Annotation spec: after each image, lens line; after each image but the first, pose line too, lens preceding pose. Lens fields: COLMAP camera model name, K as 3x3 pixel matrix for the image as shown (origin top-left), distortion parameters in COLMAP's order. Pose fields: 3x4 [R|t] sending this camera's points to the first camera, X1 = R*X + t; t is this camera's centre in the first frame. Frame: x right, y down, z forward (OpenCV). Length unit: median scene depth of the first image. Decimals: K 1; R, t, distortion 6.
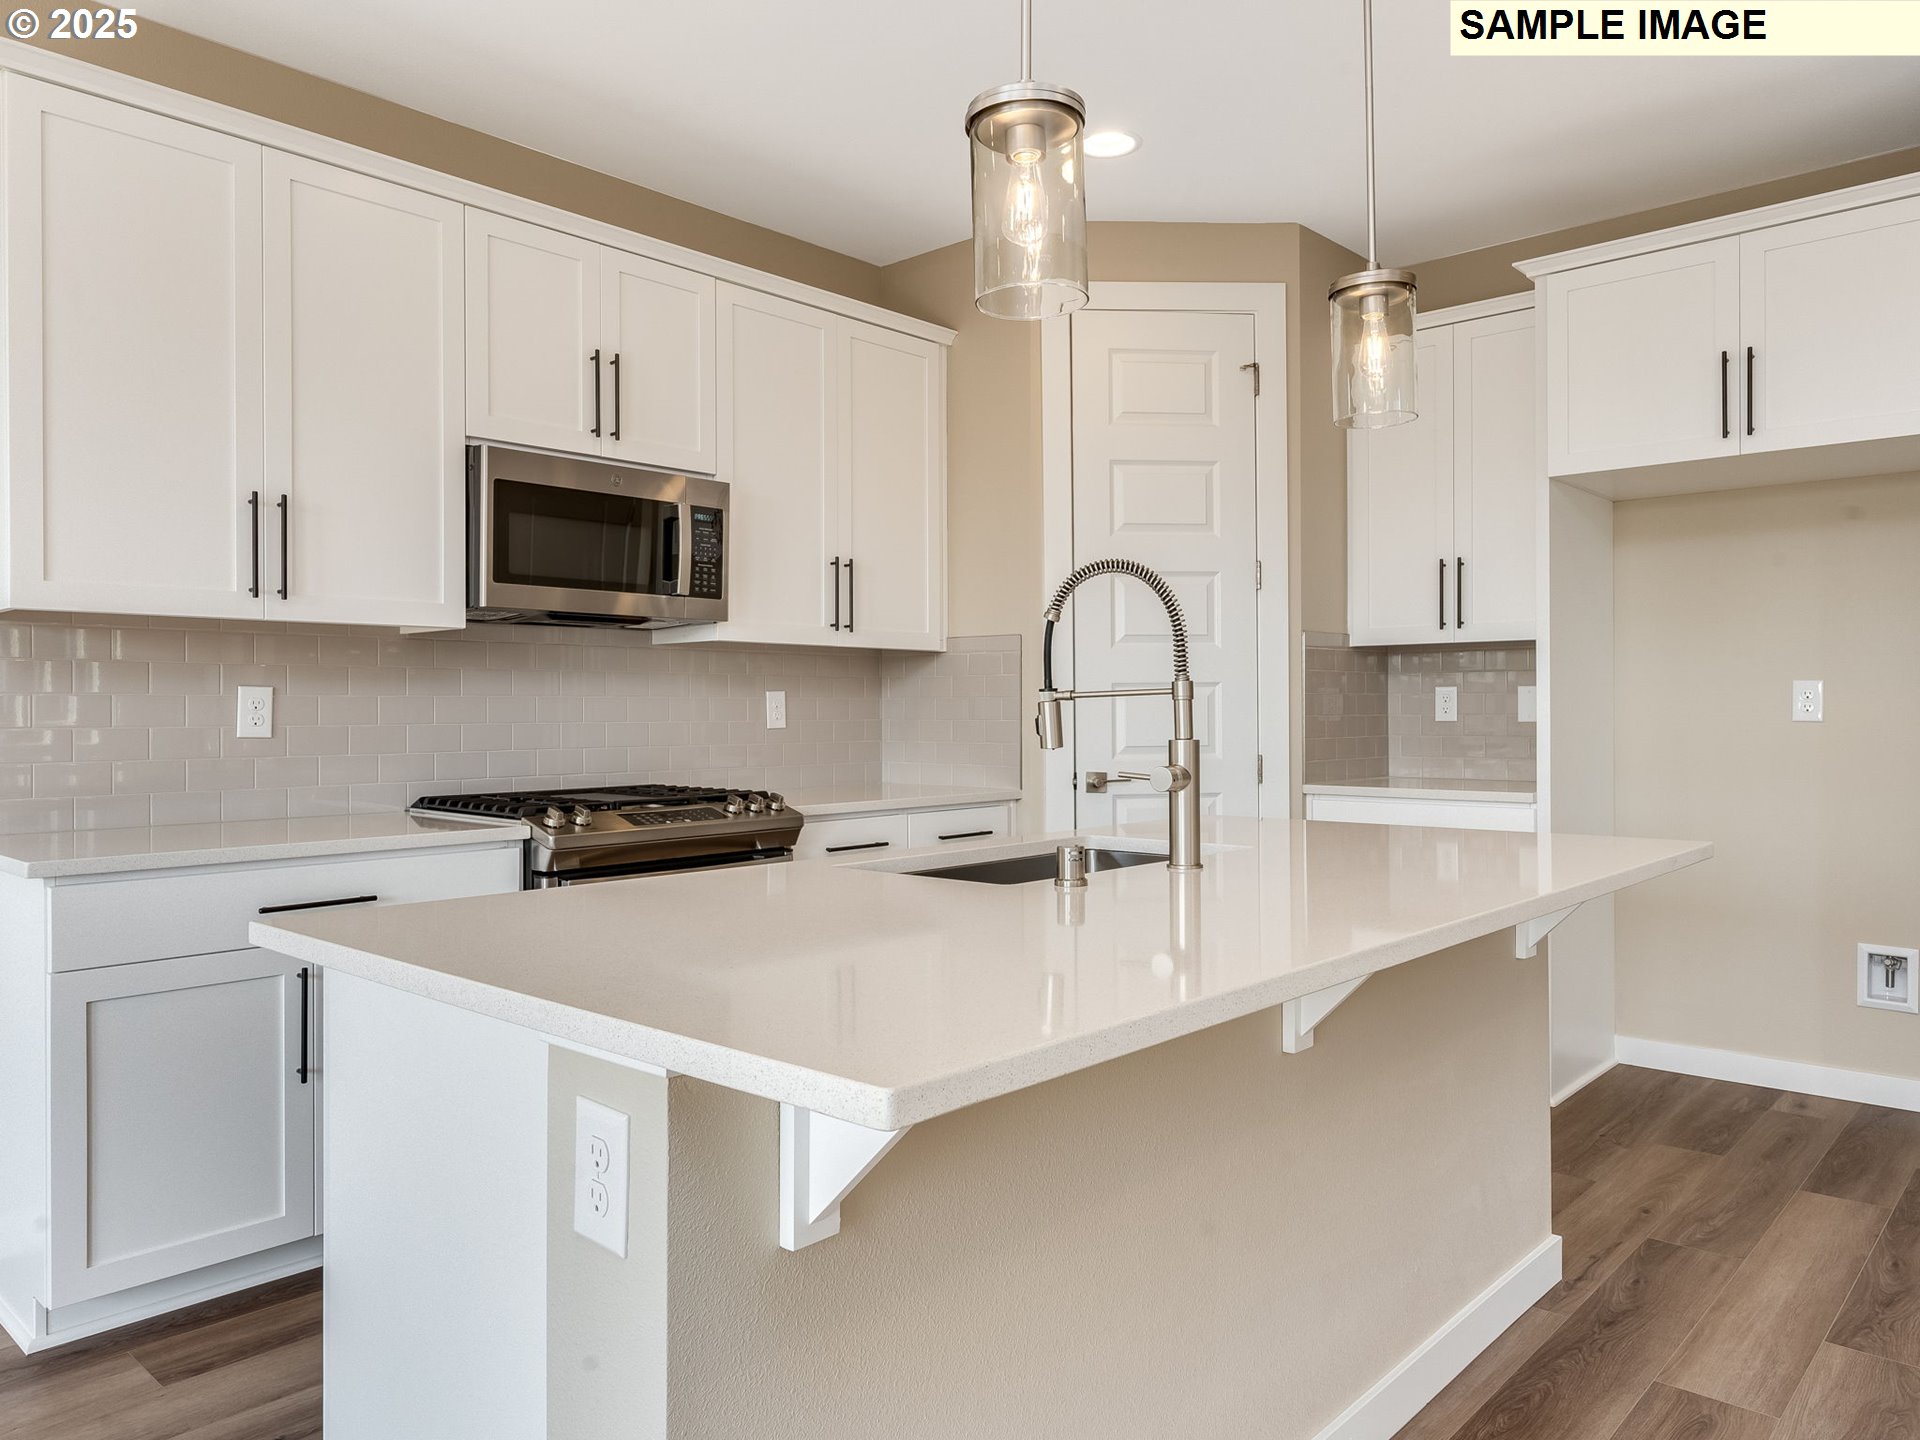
lens RADIAL K [[1340.6, 0, 966.9], [0, 1340.6, 716.2], [0, 0, 1]] dist [0.034809, 0.009187]
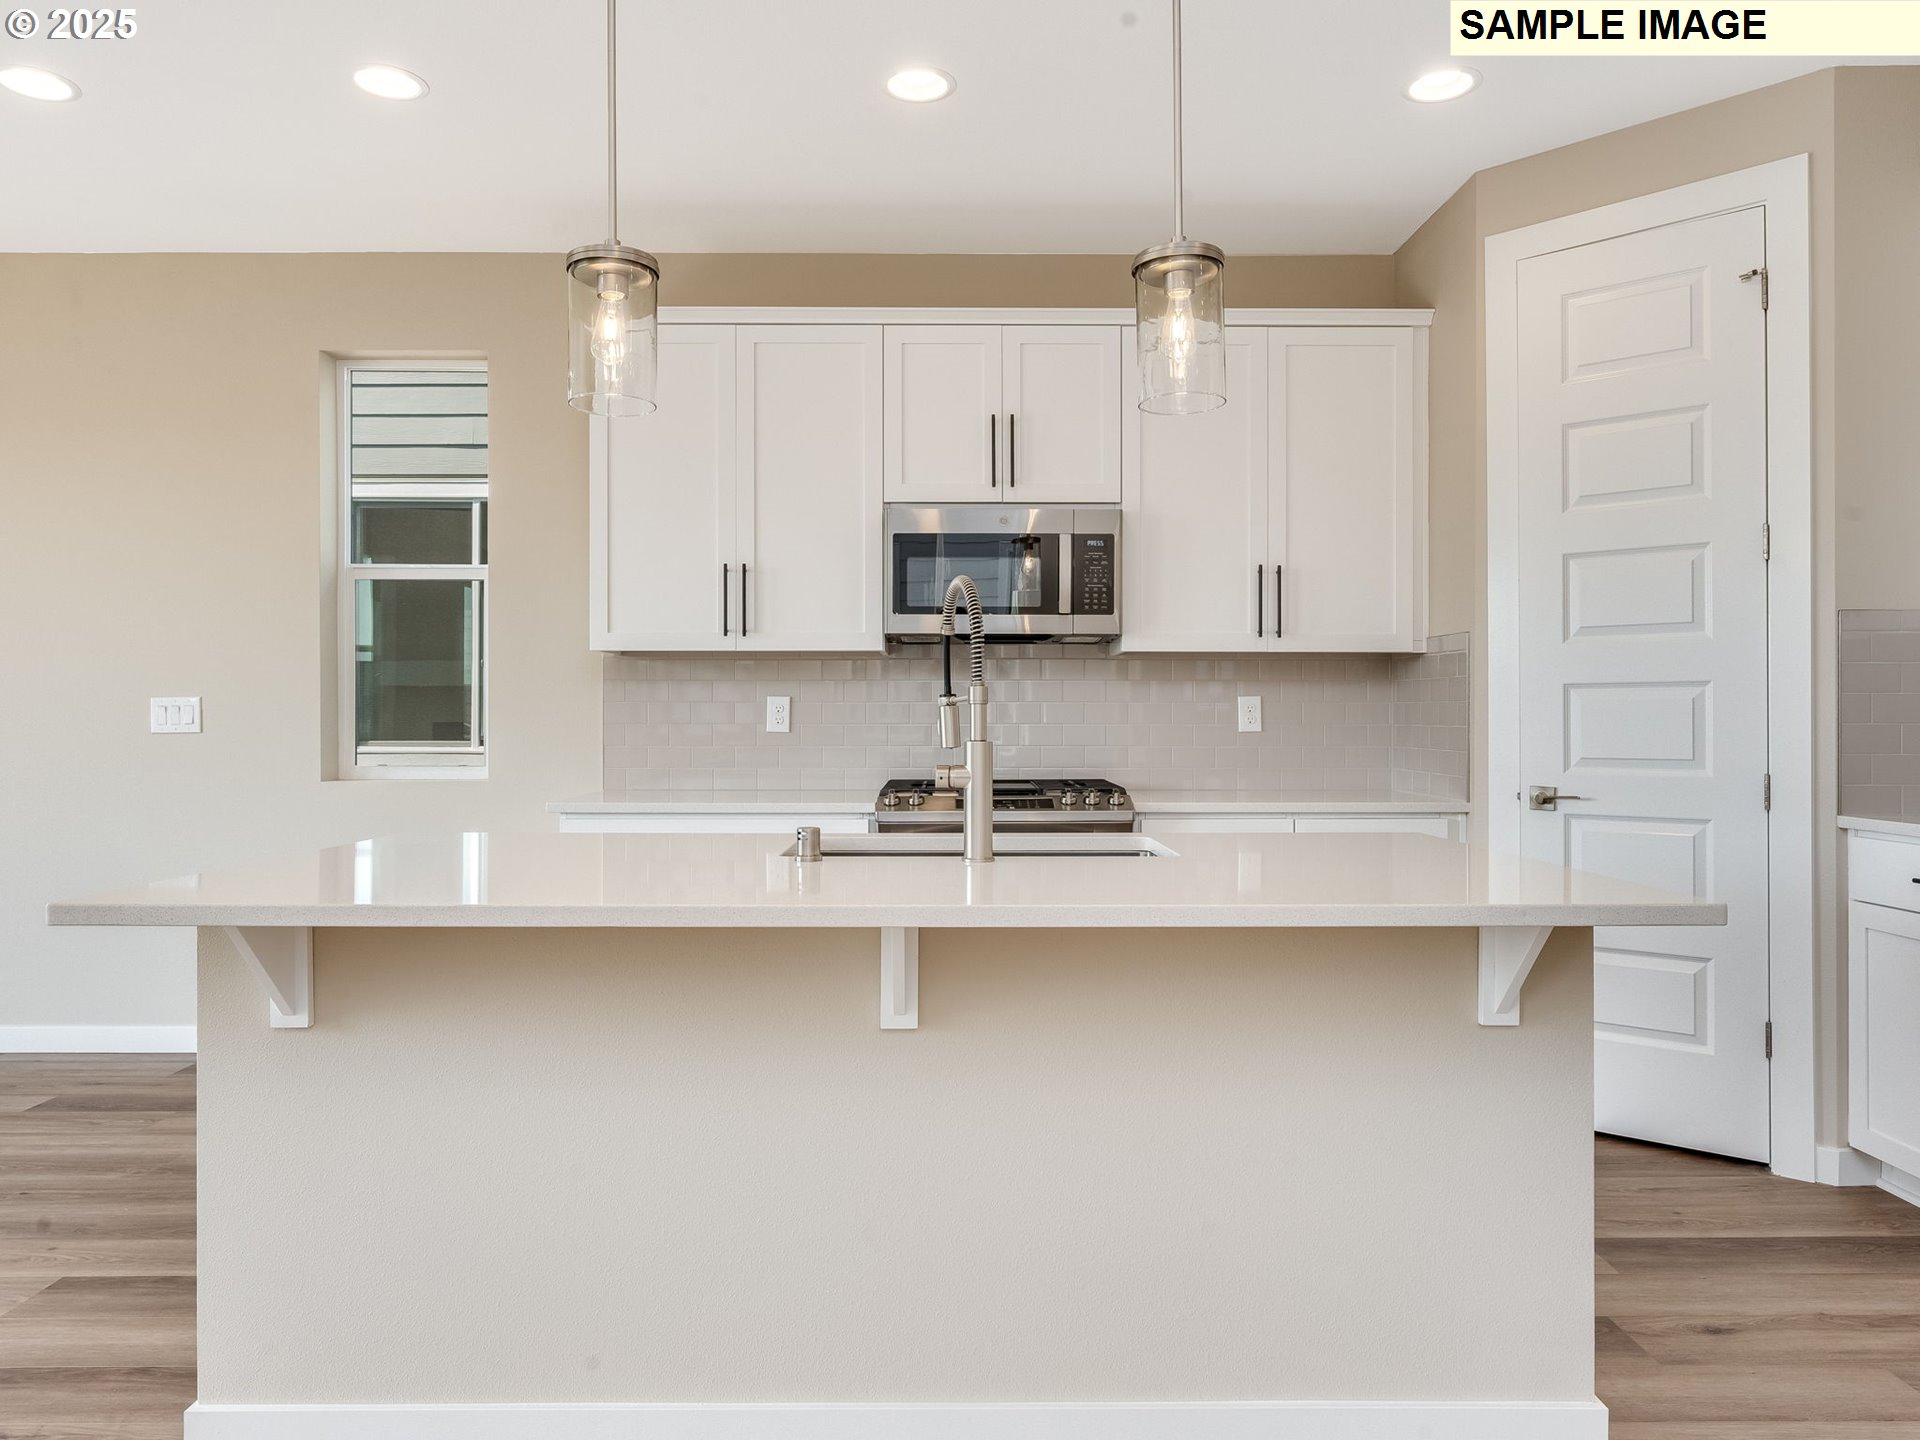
lens RADIAL K [[1340.6, 0, 970.3], [0, 1340.6, 713.0], [0, 0, 1]] dist [0.034809, 0.009187]
pose [[0.685448, 0.003543, -0.728113, 0.551656], [-0.005367, 0.999986, -0.000187, -0.004252], [0.728102, 0.004036, 0.685457, 0.150022]]
